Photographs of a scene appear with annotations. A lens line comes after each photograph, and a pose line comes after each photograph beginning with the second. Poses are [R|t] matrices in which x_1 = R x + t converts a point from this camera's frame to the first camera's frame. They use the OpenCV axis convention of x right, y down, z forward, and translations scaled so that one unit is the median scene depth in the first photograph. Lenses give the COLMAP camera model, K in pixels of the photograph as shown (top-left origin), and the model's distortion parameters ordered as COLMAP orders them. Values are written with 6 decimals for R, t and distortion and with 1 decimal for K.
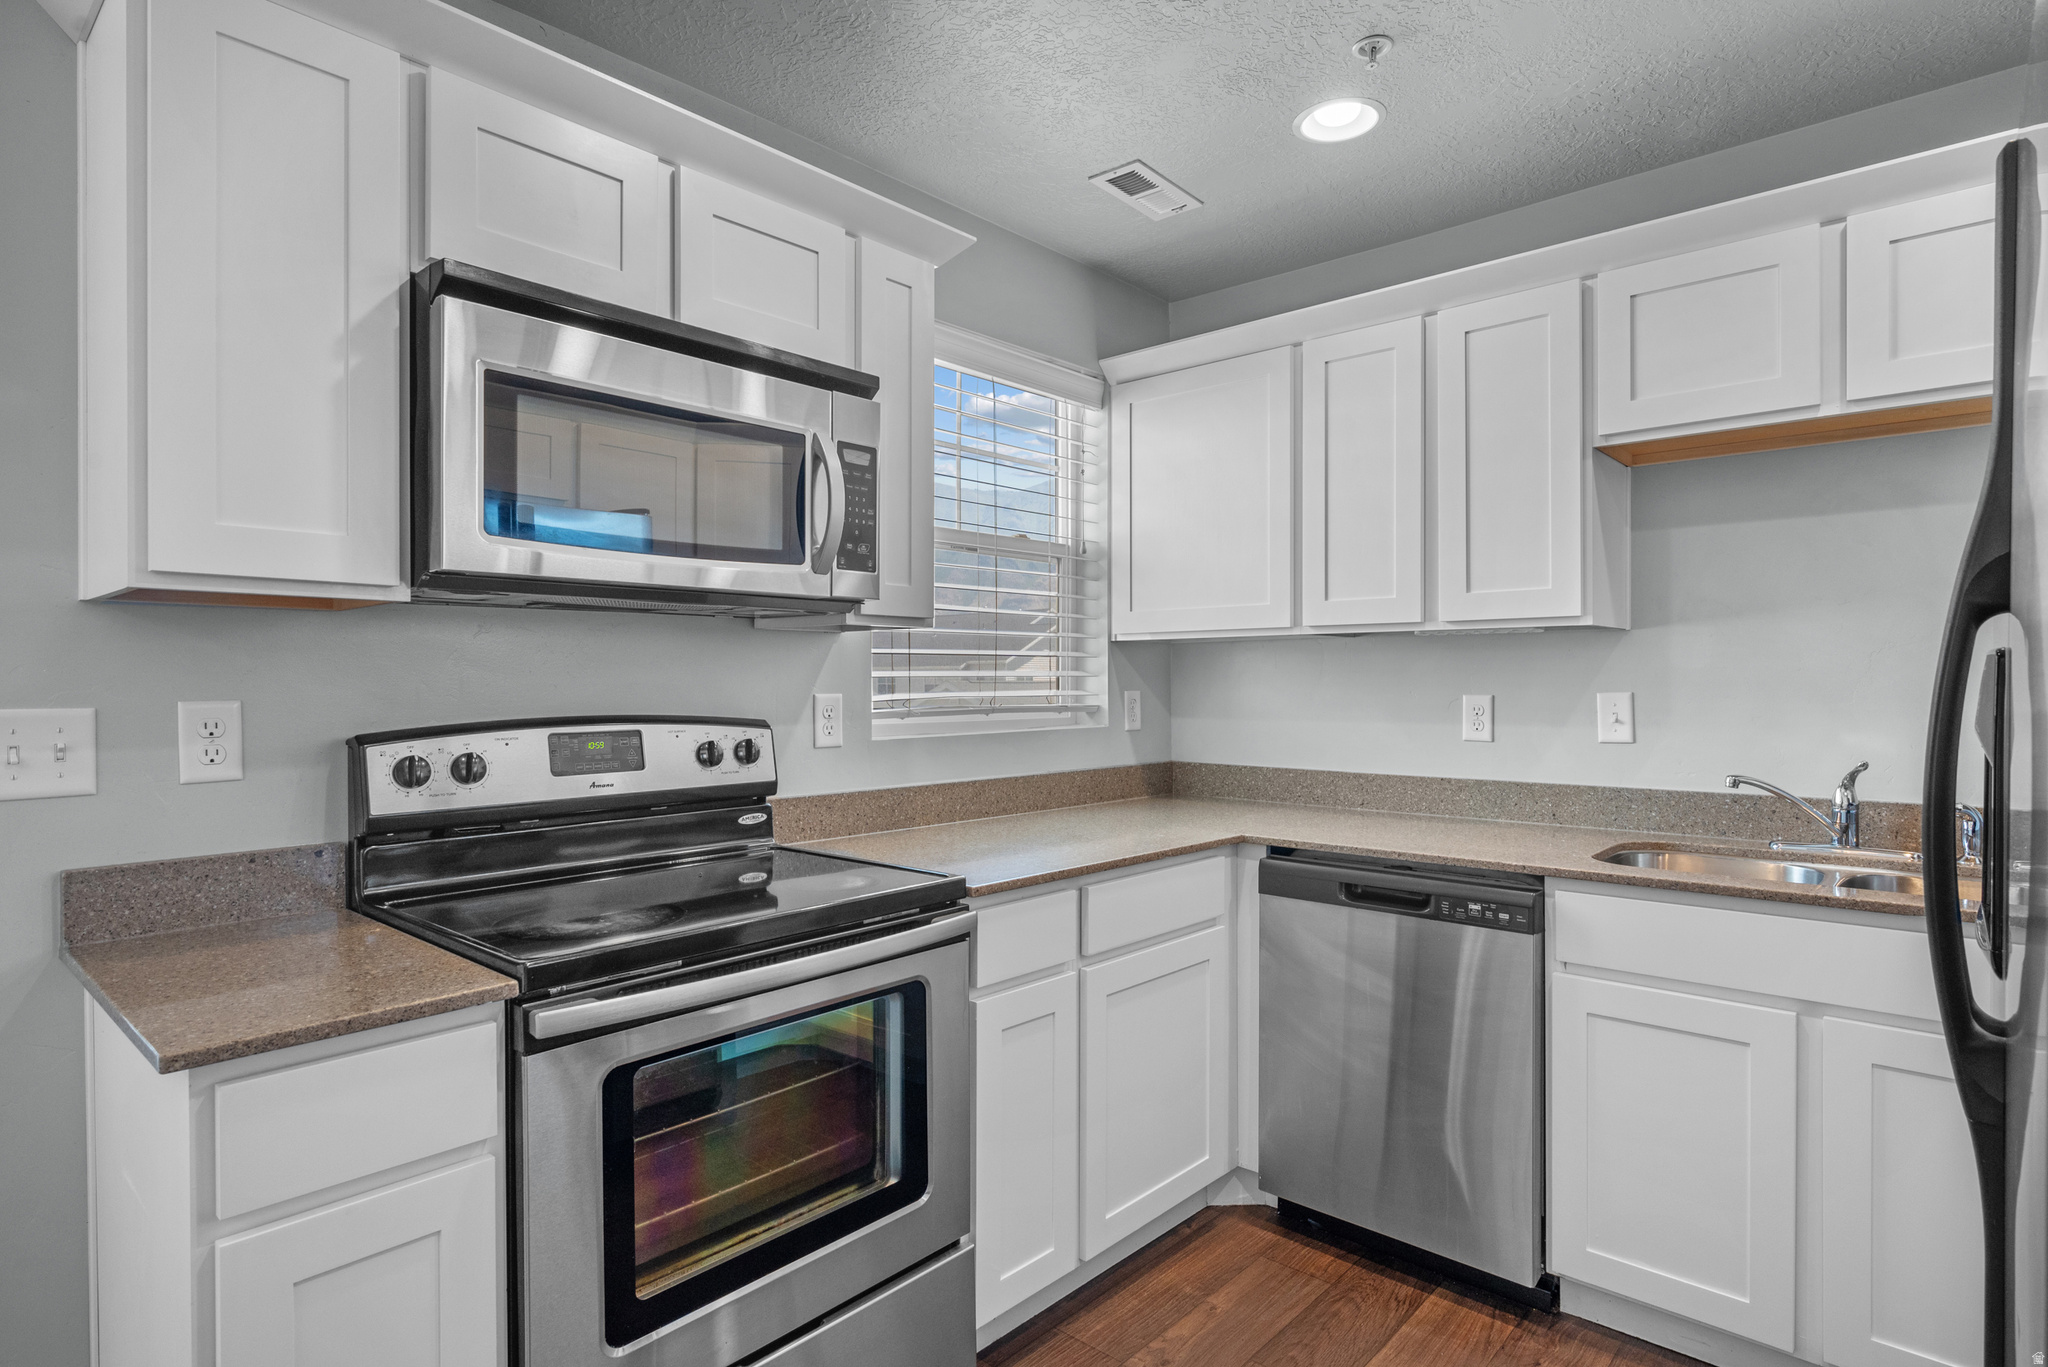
lens RADIAL K [[1073.8, 0, 1027.2], [0, 1073.8, 687.9], [0, 0, 1]] dist [-0.003222, -0.000659]
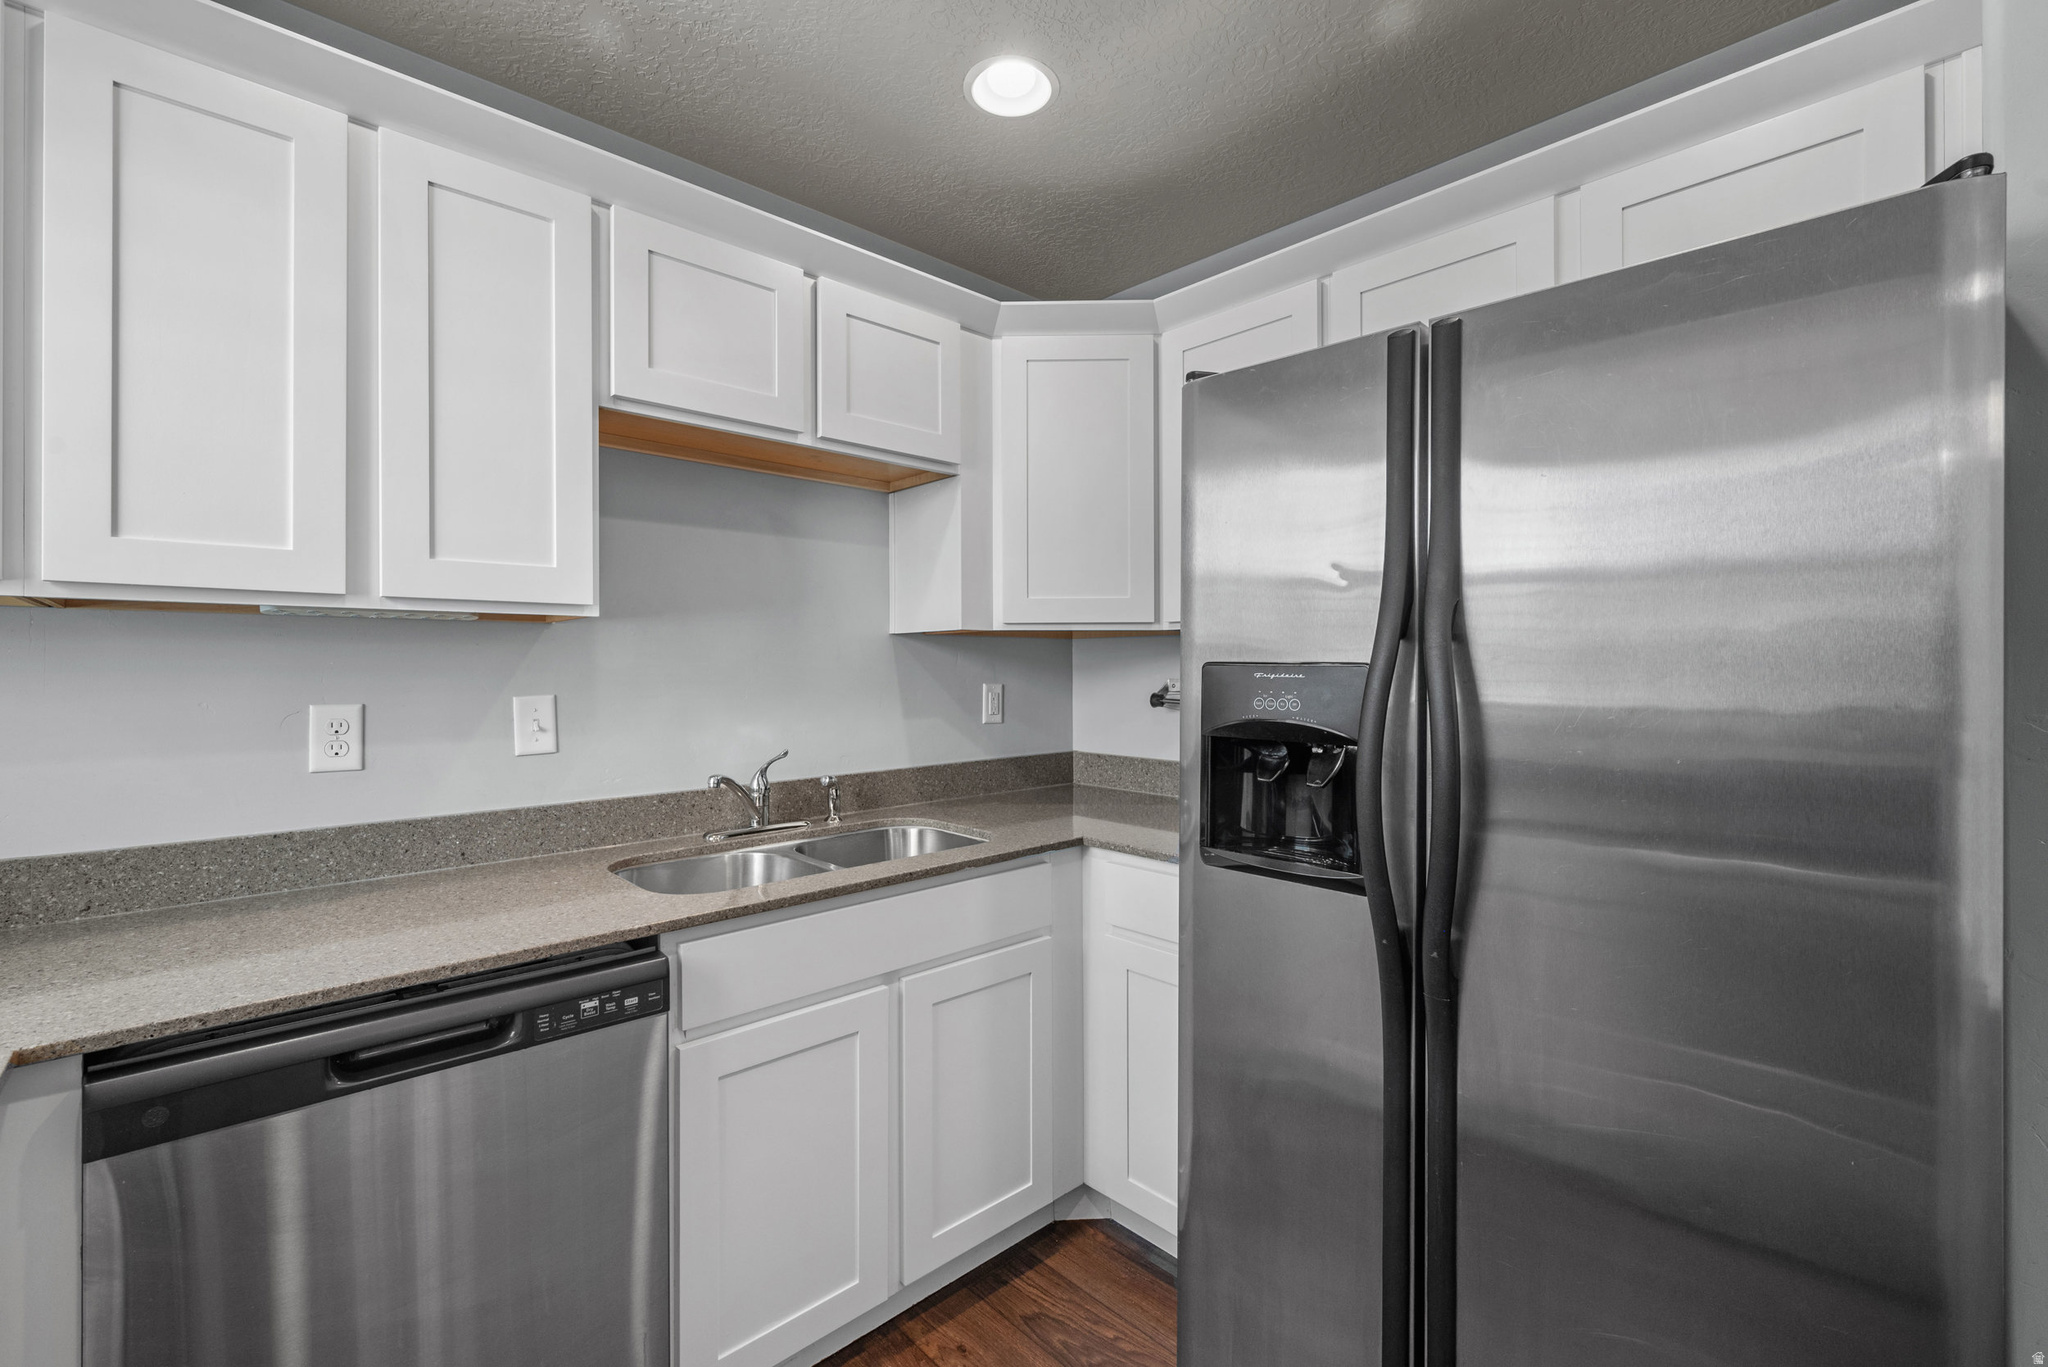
lens RADIAL K [[873.6, 0, 1031.8], [0, 873.6, 667.3], [0, 0, 1]] dist [0.001895, 0.000154]
pose [[0.075192, 0.001296, 0.997168, -0.136951], [0.008004, 0.999966, -0.001903, -0.016110], [-0.997137, 0.008125, 0.075179, 0.646558]]
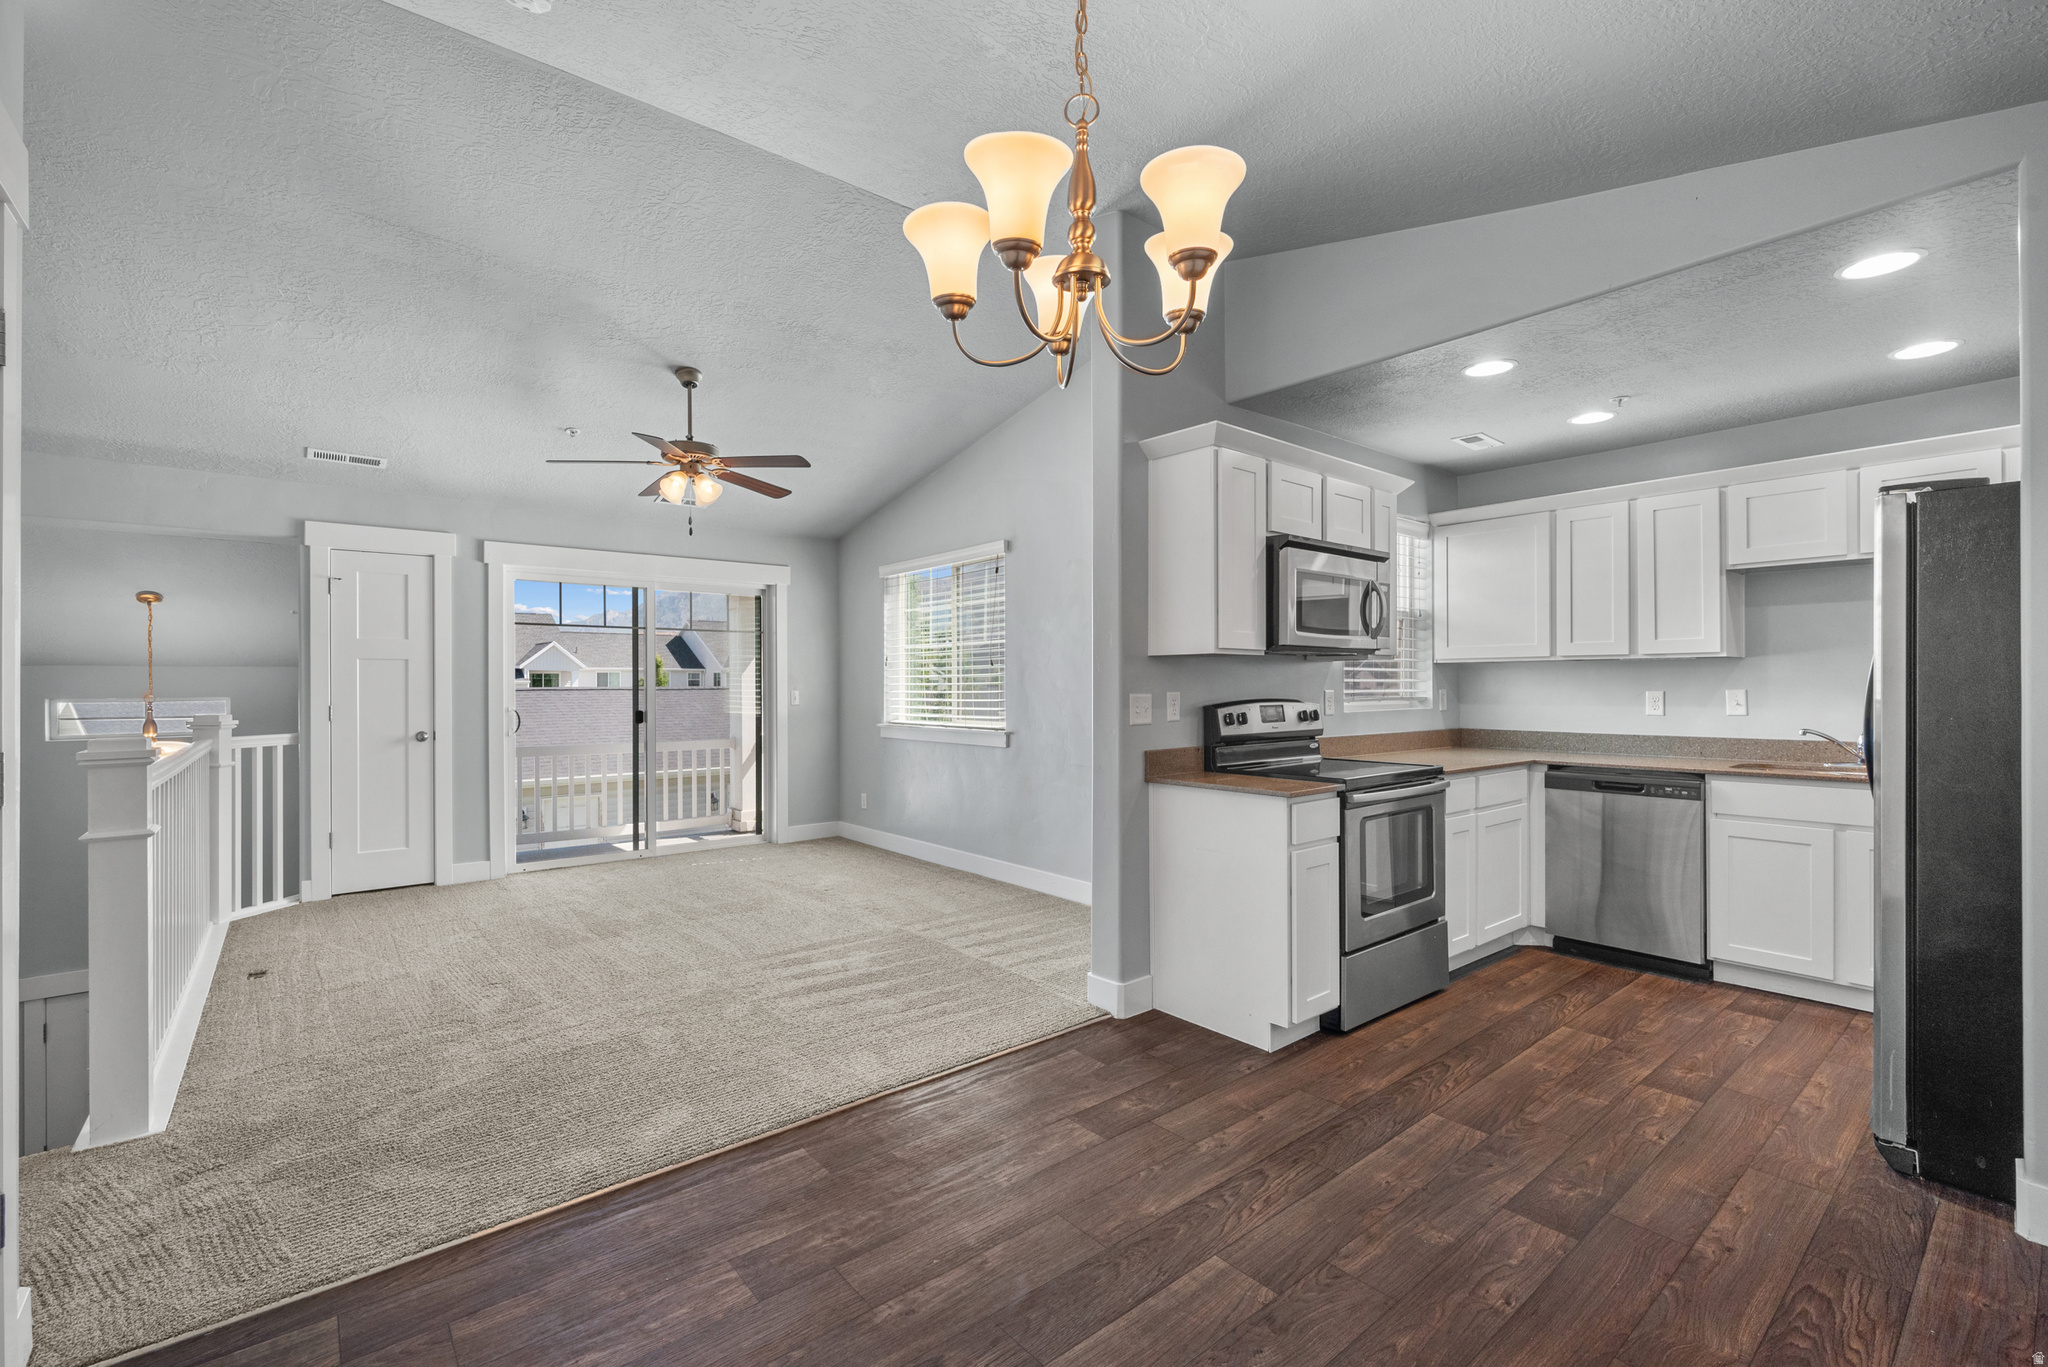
lens RADIAL K [[882.0, 0, 1024.0], [0, 882.0, 683.5], [0, 0, 1]] dist [-0.002243, -0.000315]
pose [[0.988829, -0.001020, -0.149050, -0.581641], [-0.000198, 0.999967, -0.008155, 0.007374], [0.149053, 0.008093, 0.988796, -0.915055]]
